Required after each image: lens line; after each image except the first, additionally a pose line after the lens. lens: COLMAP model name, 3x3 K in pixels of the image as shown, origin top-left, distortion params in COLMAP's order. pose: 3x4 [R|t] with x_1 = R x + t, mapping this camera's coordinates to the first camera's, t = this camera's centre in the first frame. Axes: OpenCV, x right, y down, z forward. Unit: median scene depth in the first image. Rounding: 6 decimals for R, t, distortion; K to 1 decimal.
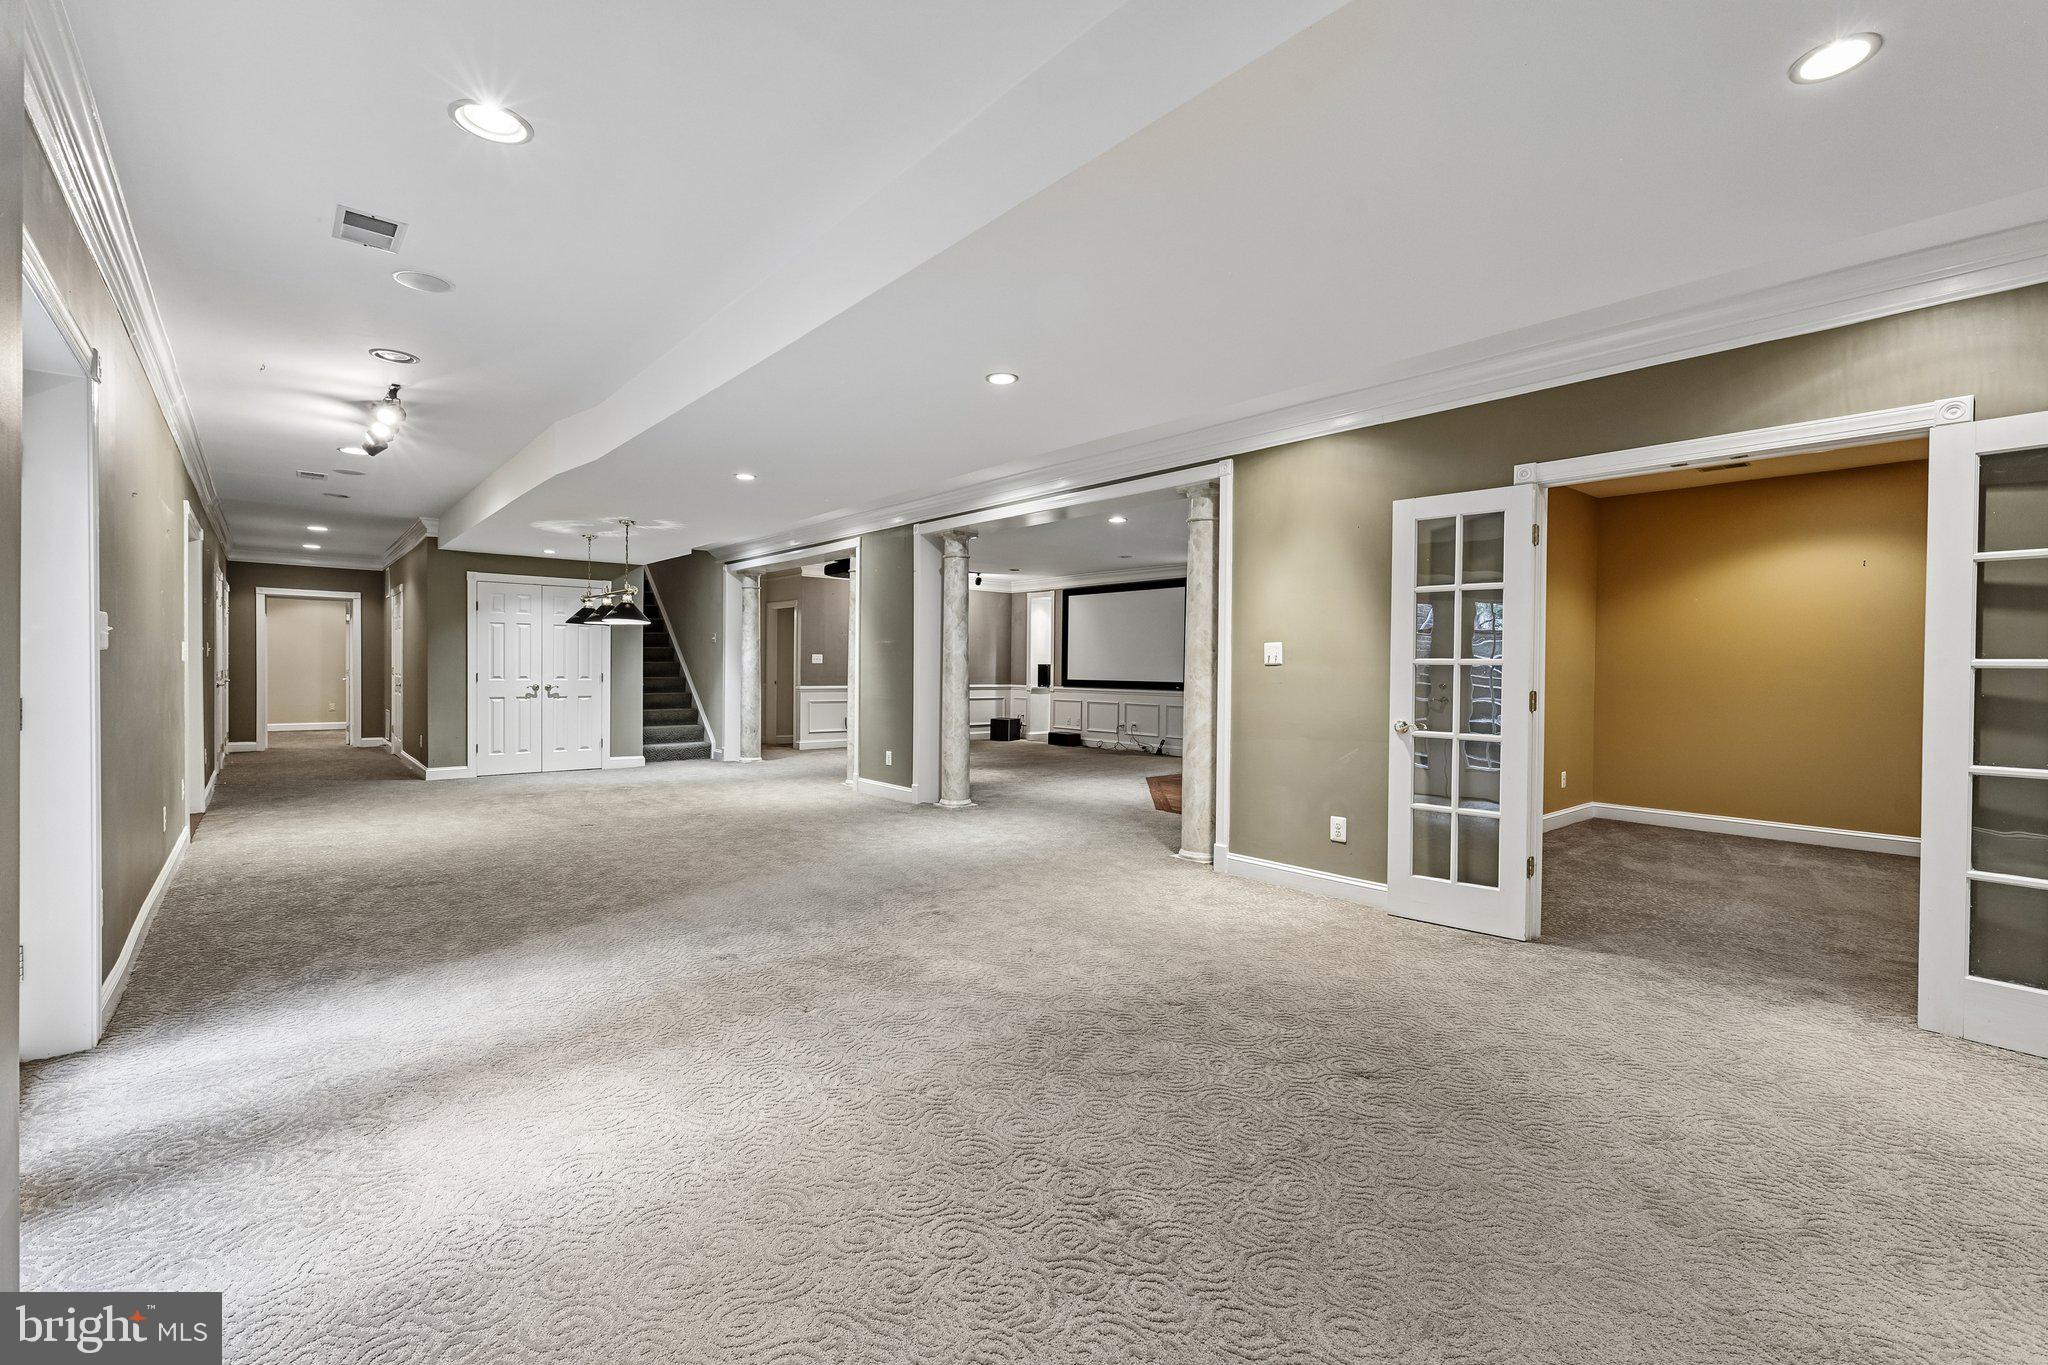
lens RADIAL K [[890.4, 0, 1023.9], [0, 890.4, 677.5], [0, 0, 1]] dist [0.007918, 0.000168]
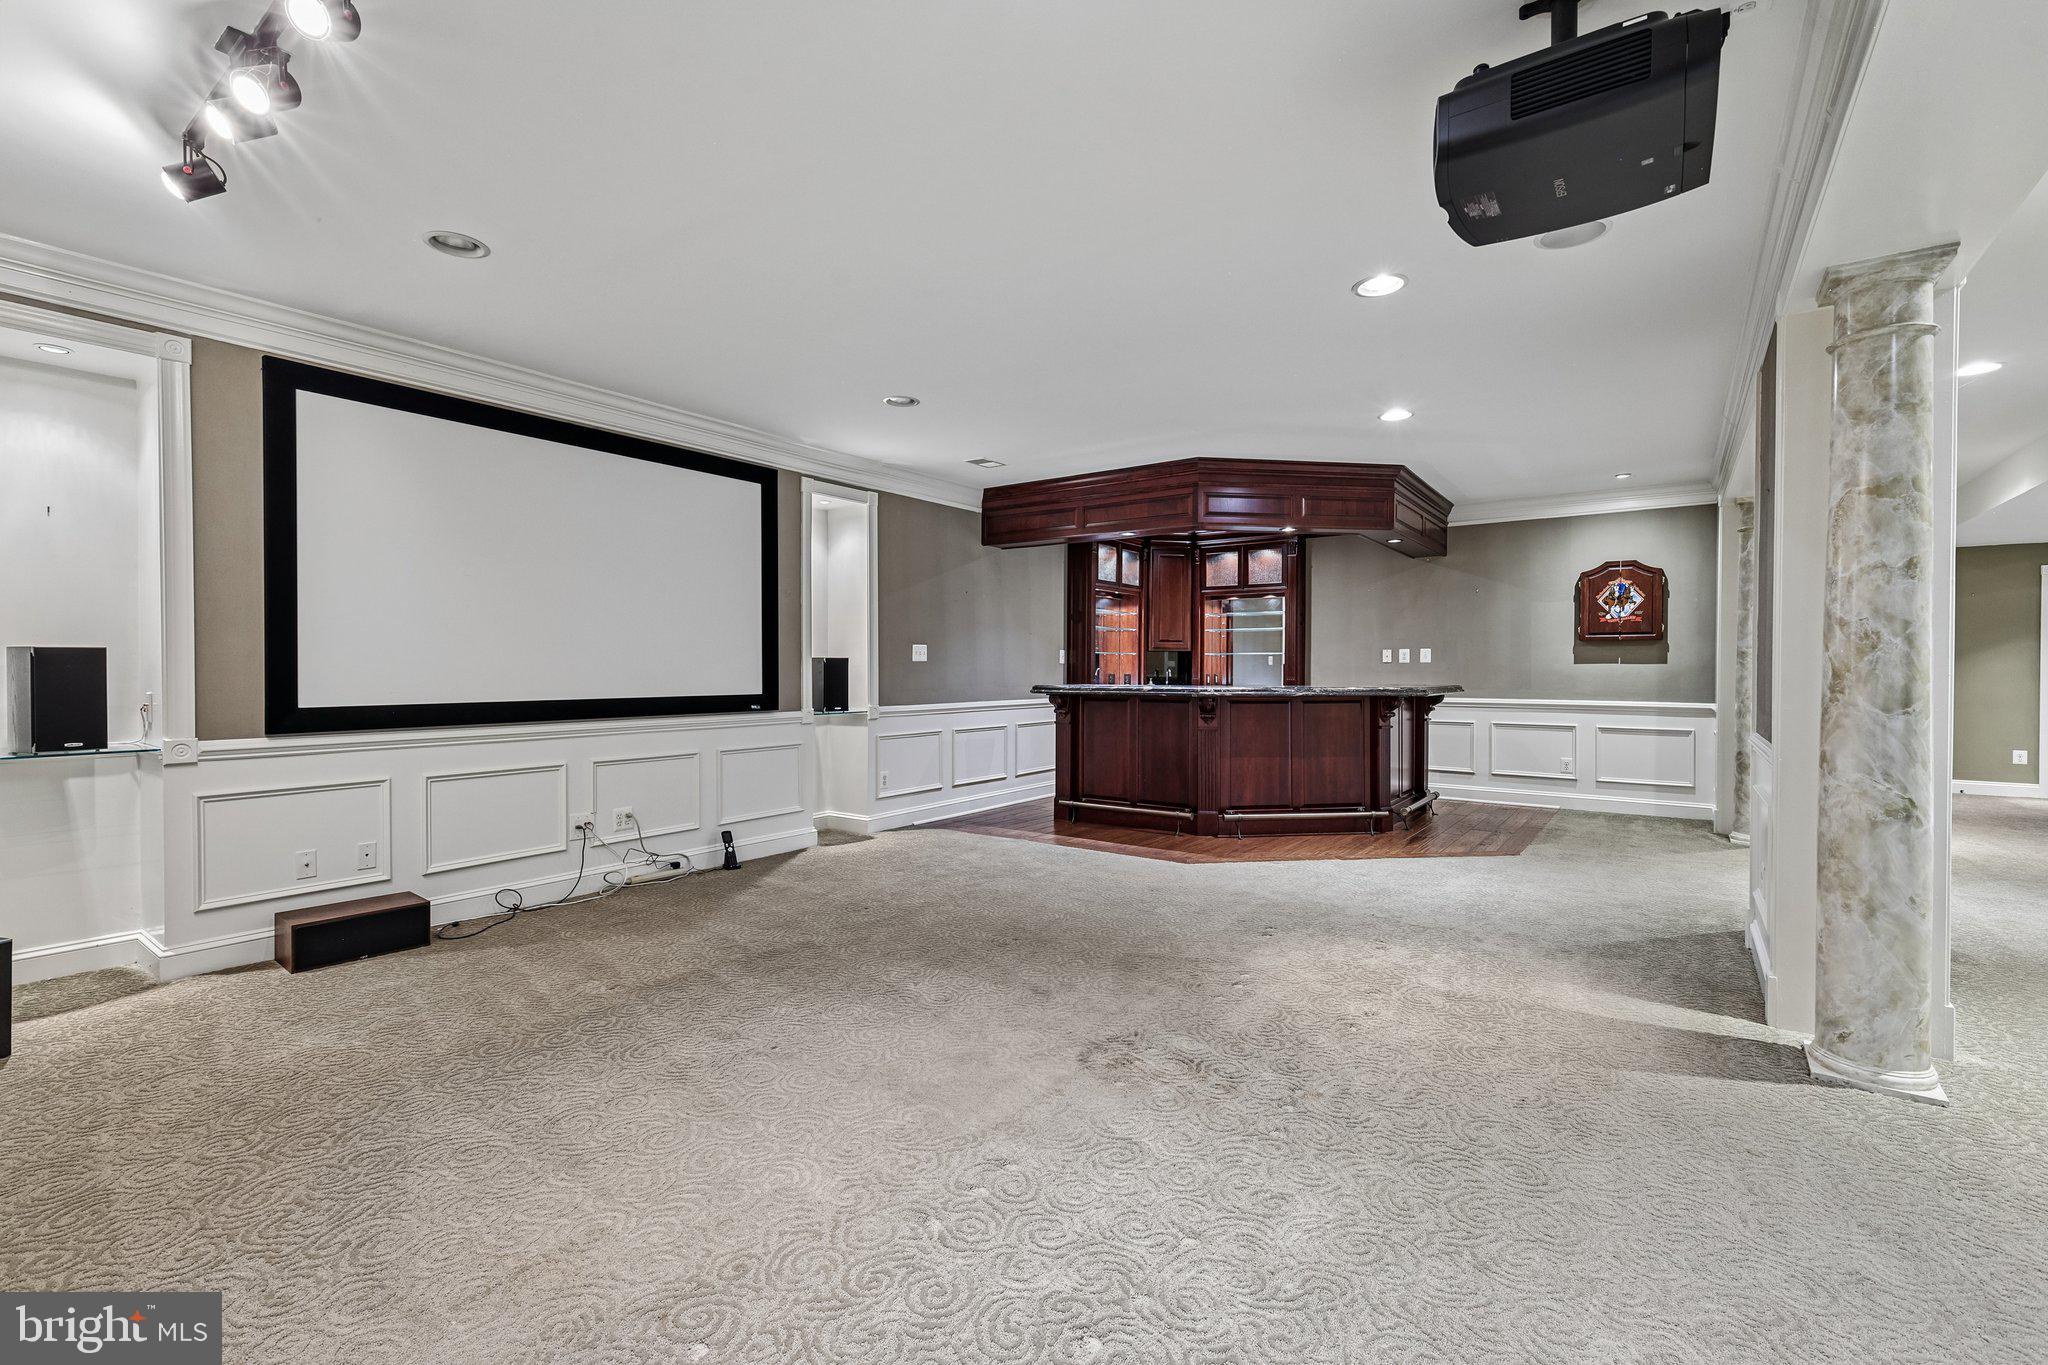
lens RADIAL K [[890.4, 0, 1015.0], [0, 890.4, 673.0], [0, 0, 1]] dist [0.007918, 0.000168]
pose [[-0.223483, -0.012643, 0.974626, -0.256262], [0.007818, 0.999860, 0.014763, -0.009922], [-0.974677, 0.010919, -0.223352, 0.853491]]
